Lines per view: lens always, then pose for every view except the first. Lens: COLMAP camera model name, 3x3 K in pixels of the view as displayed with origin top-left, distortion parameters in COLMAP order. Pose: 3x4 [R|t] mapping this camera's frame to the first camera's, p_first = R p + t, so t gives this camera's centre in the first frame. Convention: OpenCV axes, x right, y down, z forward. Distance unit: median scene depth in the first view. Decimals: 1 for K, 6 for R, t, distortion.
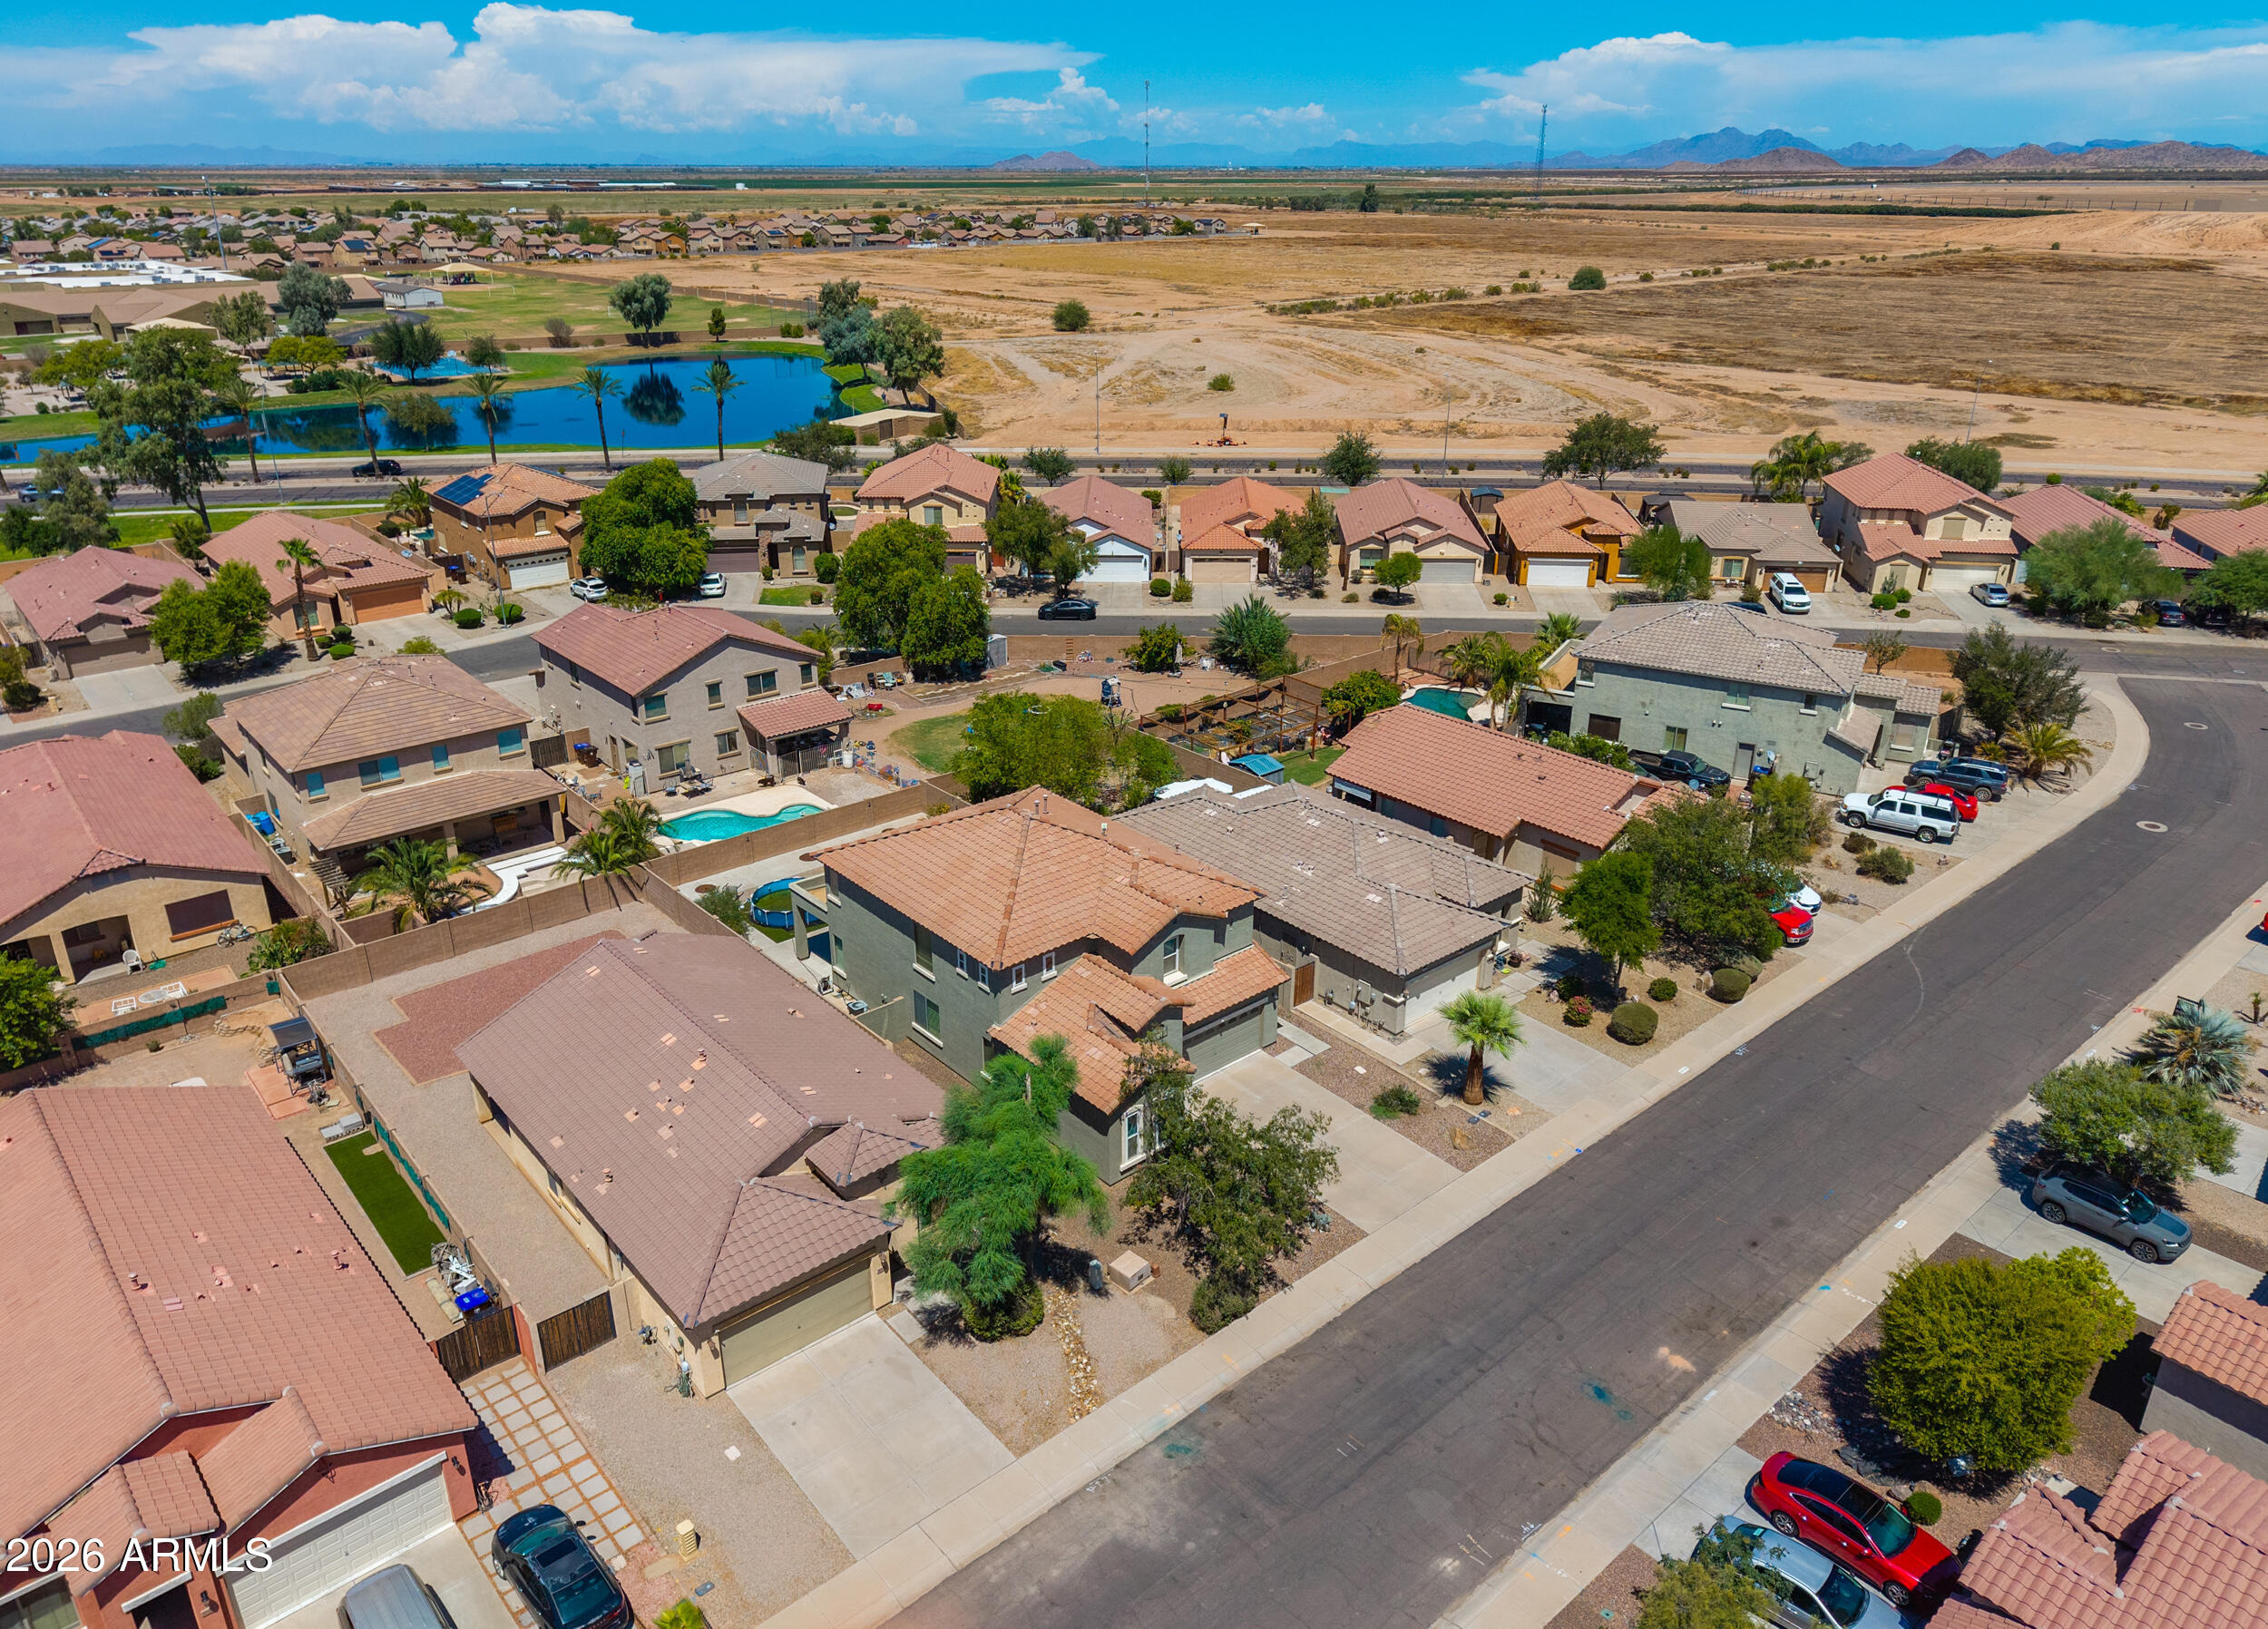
lens RADIAL K [[1495.5, 0, 1143.0], [0, 1495.5, 848.9], [0, 0, 1]] dist [0.042375, -0.042881]
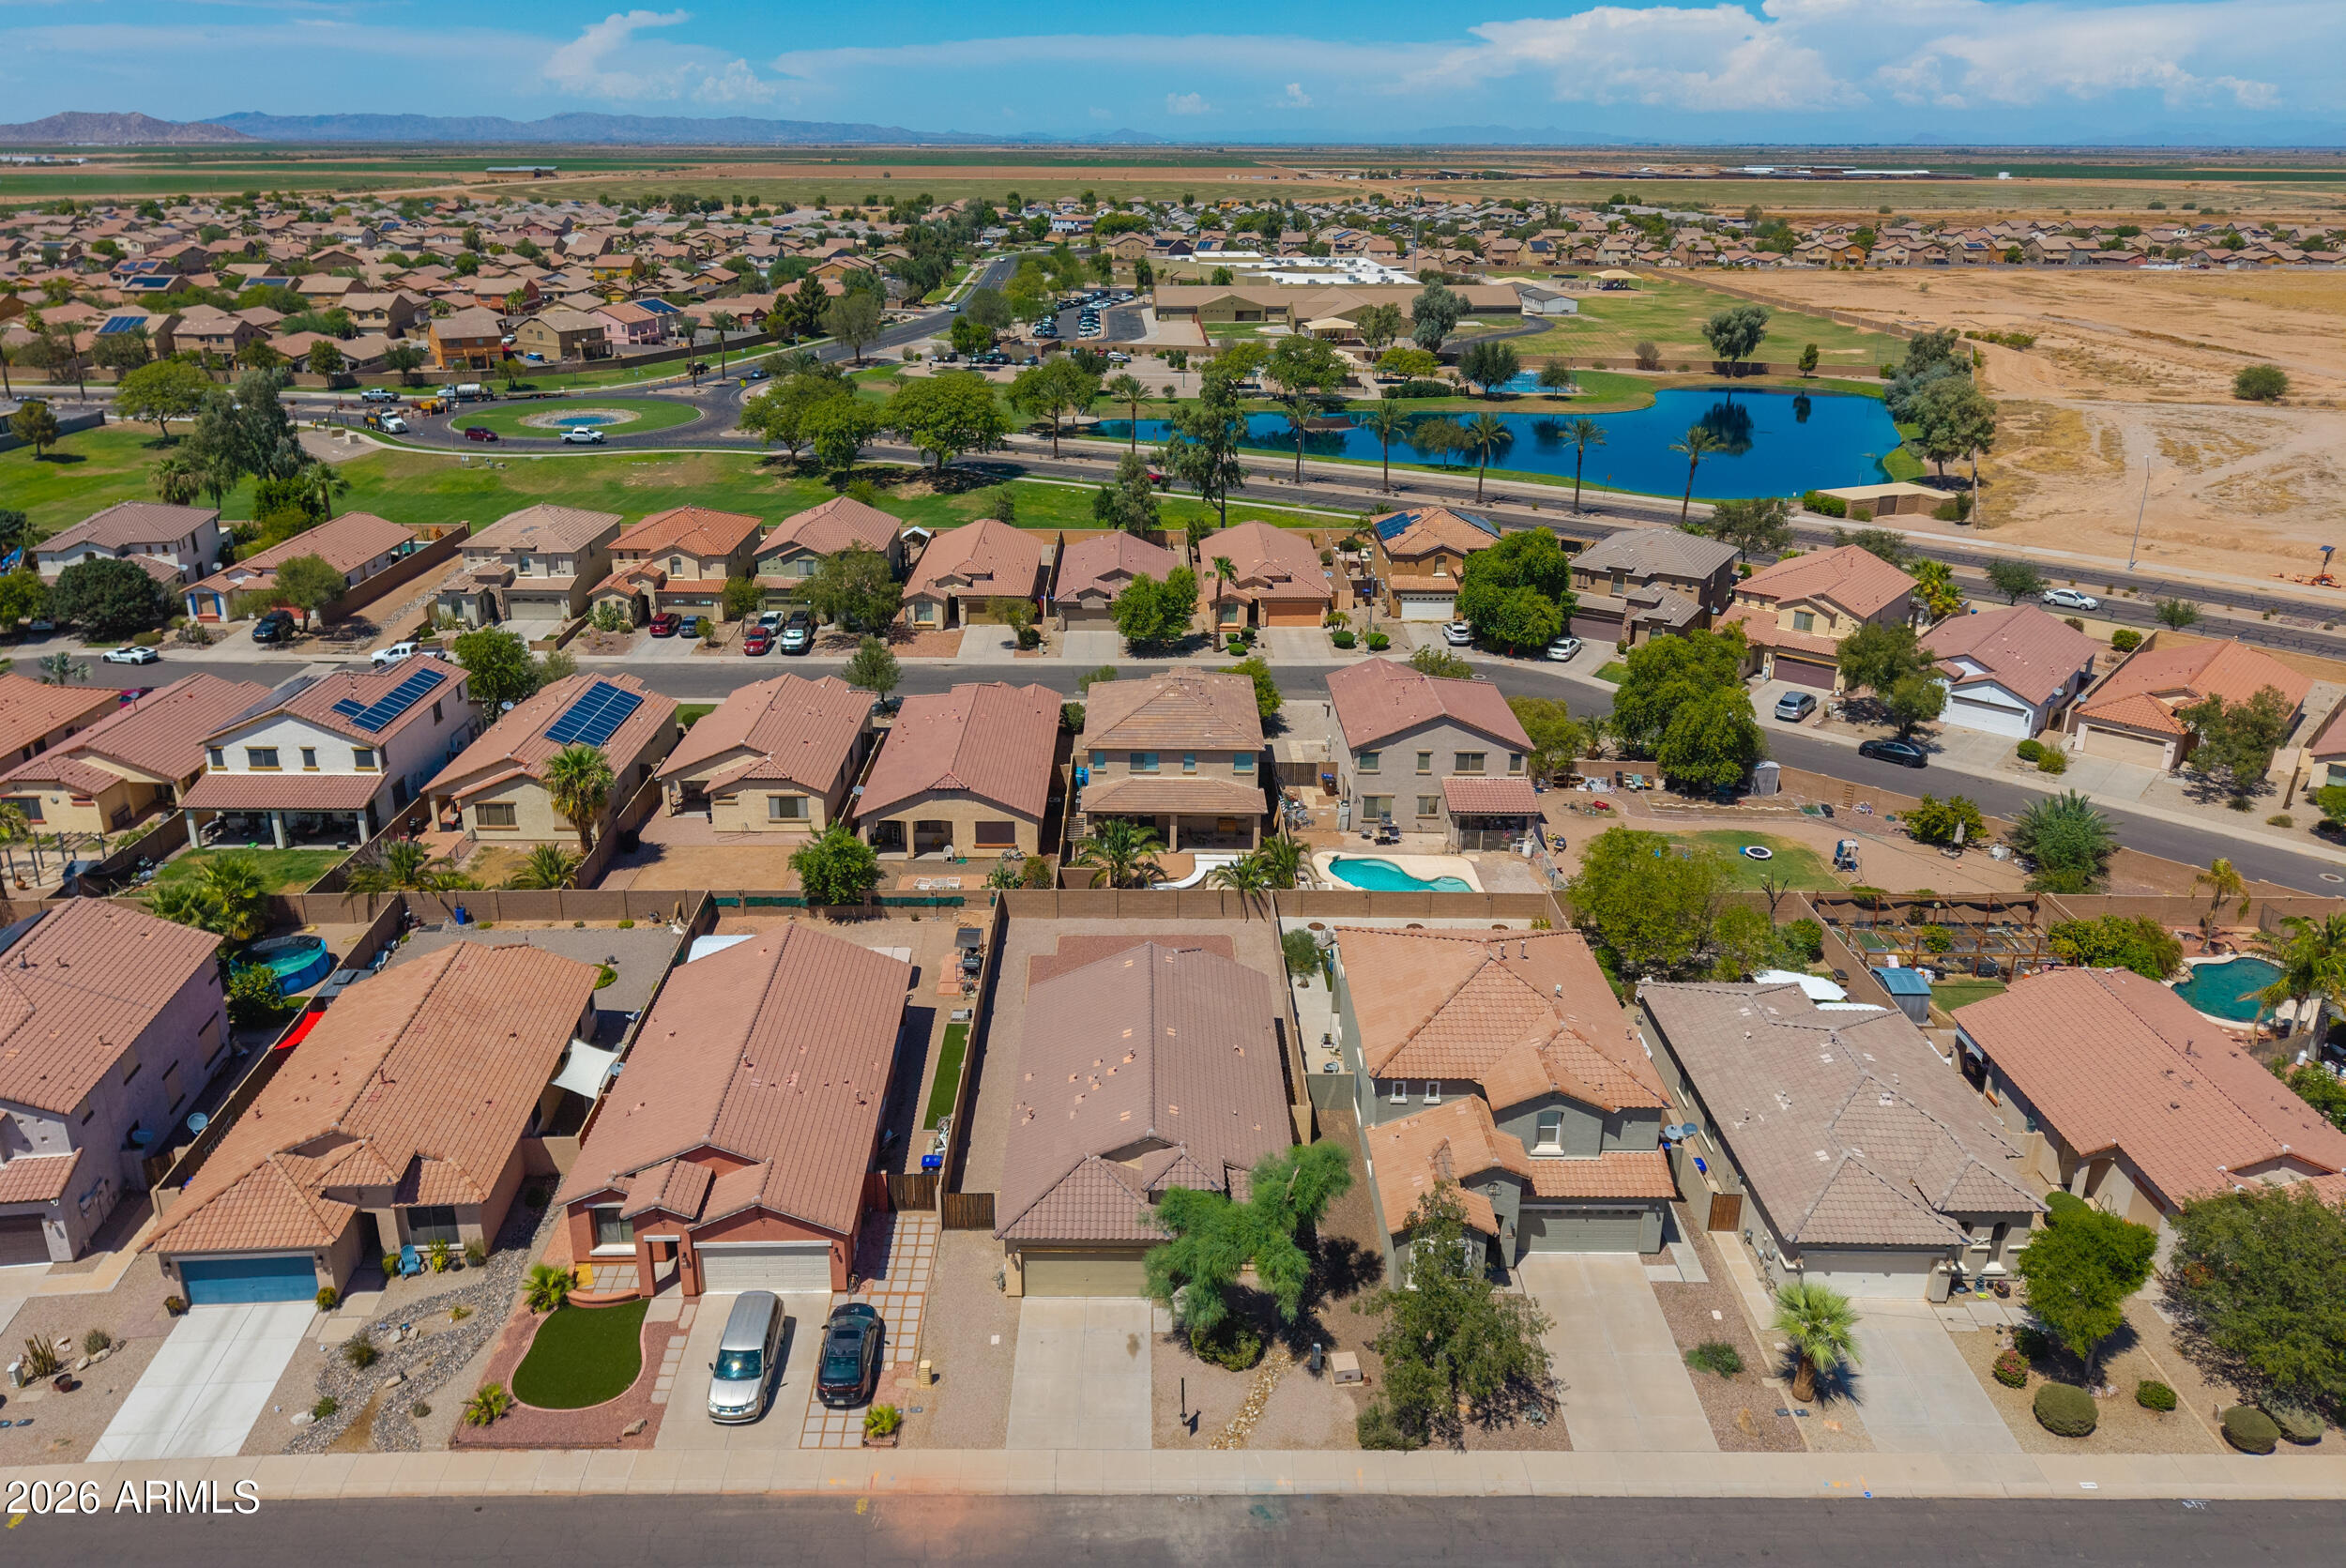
lens RADIAL K [[1564.1, 0, 1170.5], [0, 1564.1, 821.6], [0, 0, 1]] dist [0.075779, -0.077436]
pose [[0.759846, 0.263960, -0.594104, 0.225712], [-0.275854, 0.958422, 0.073014, -0.075968], [0.588675, 0.108406, 0.801068, -0.036993]]
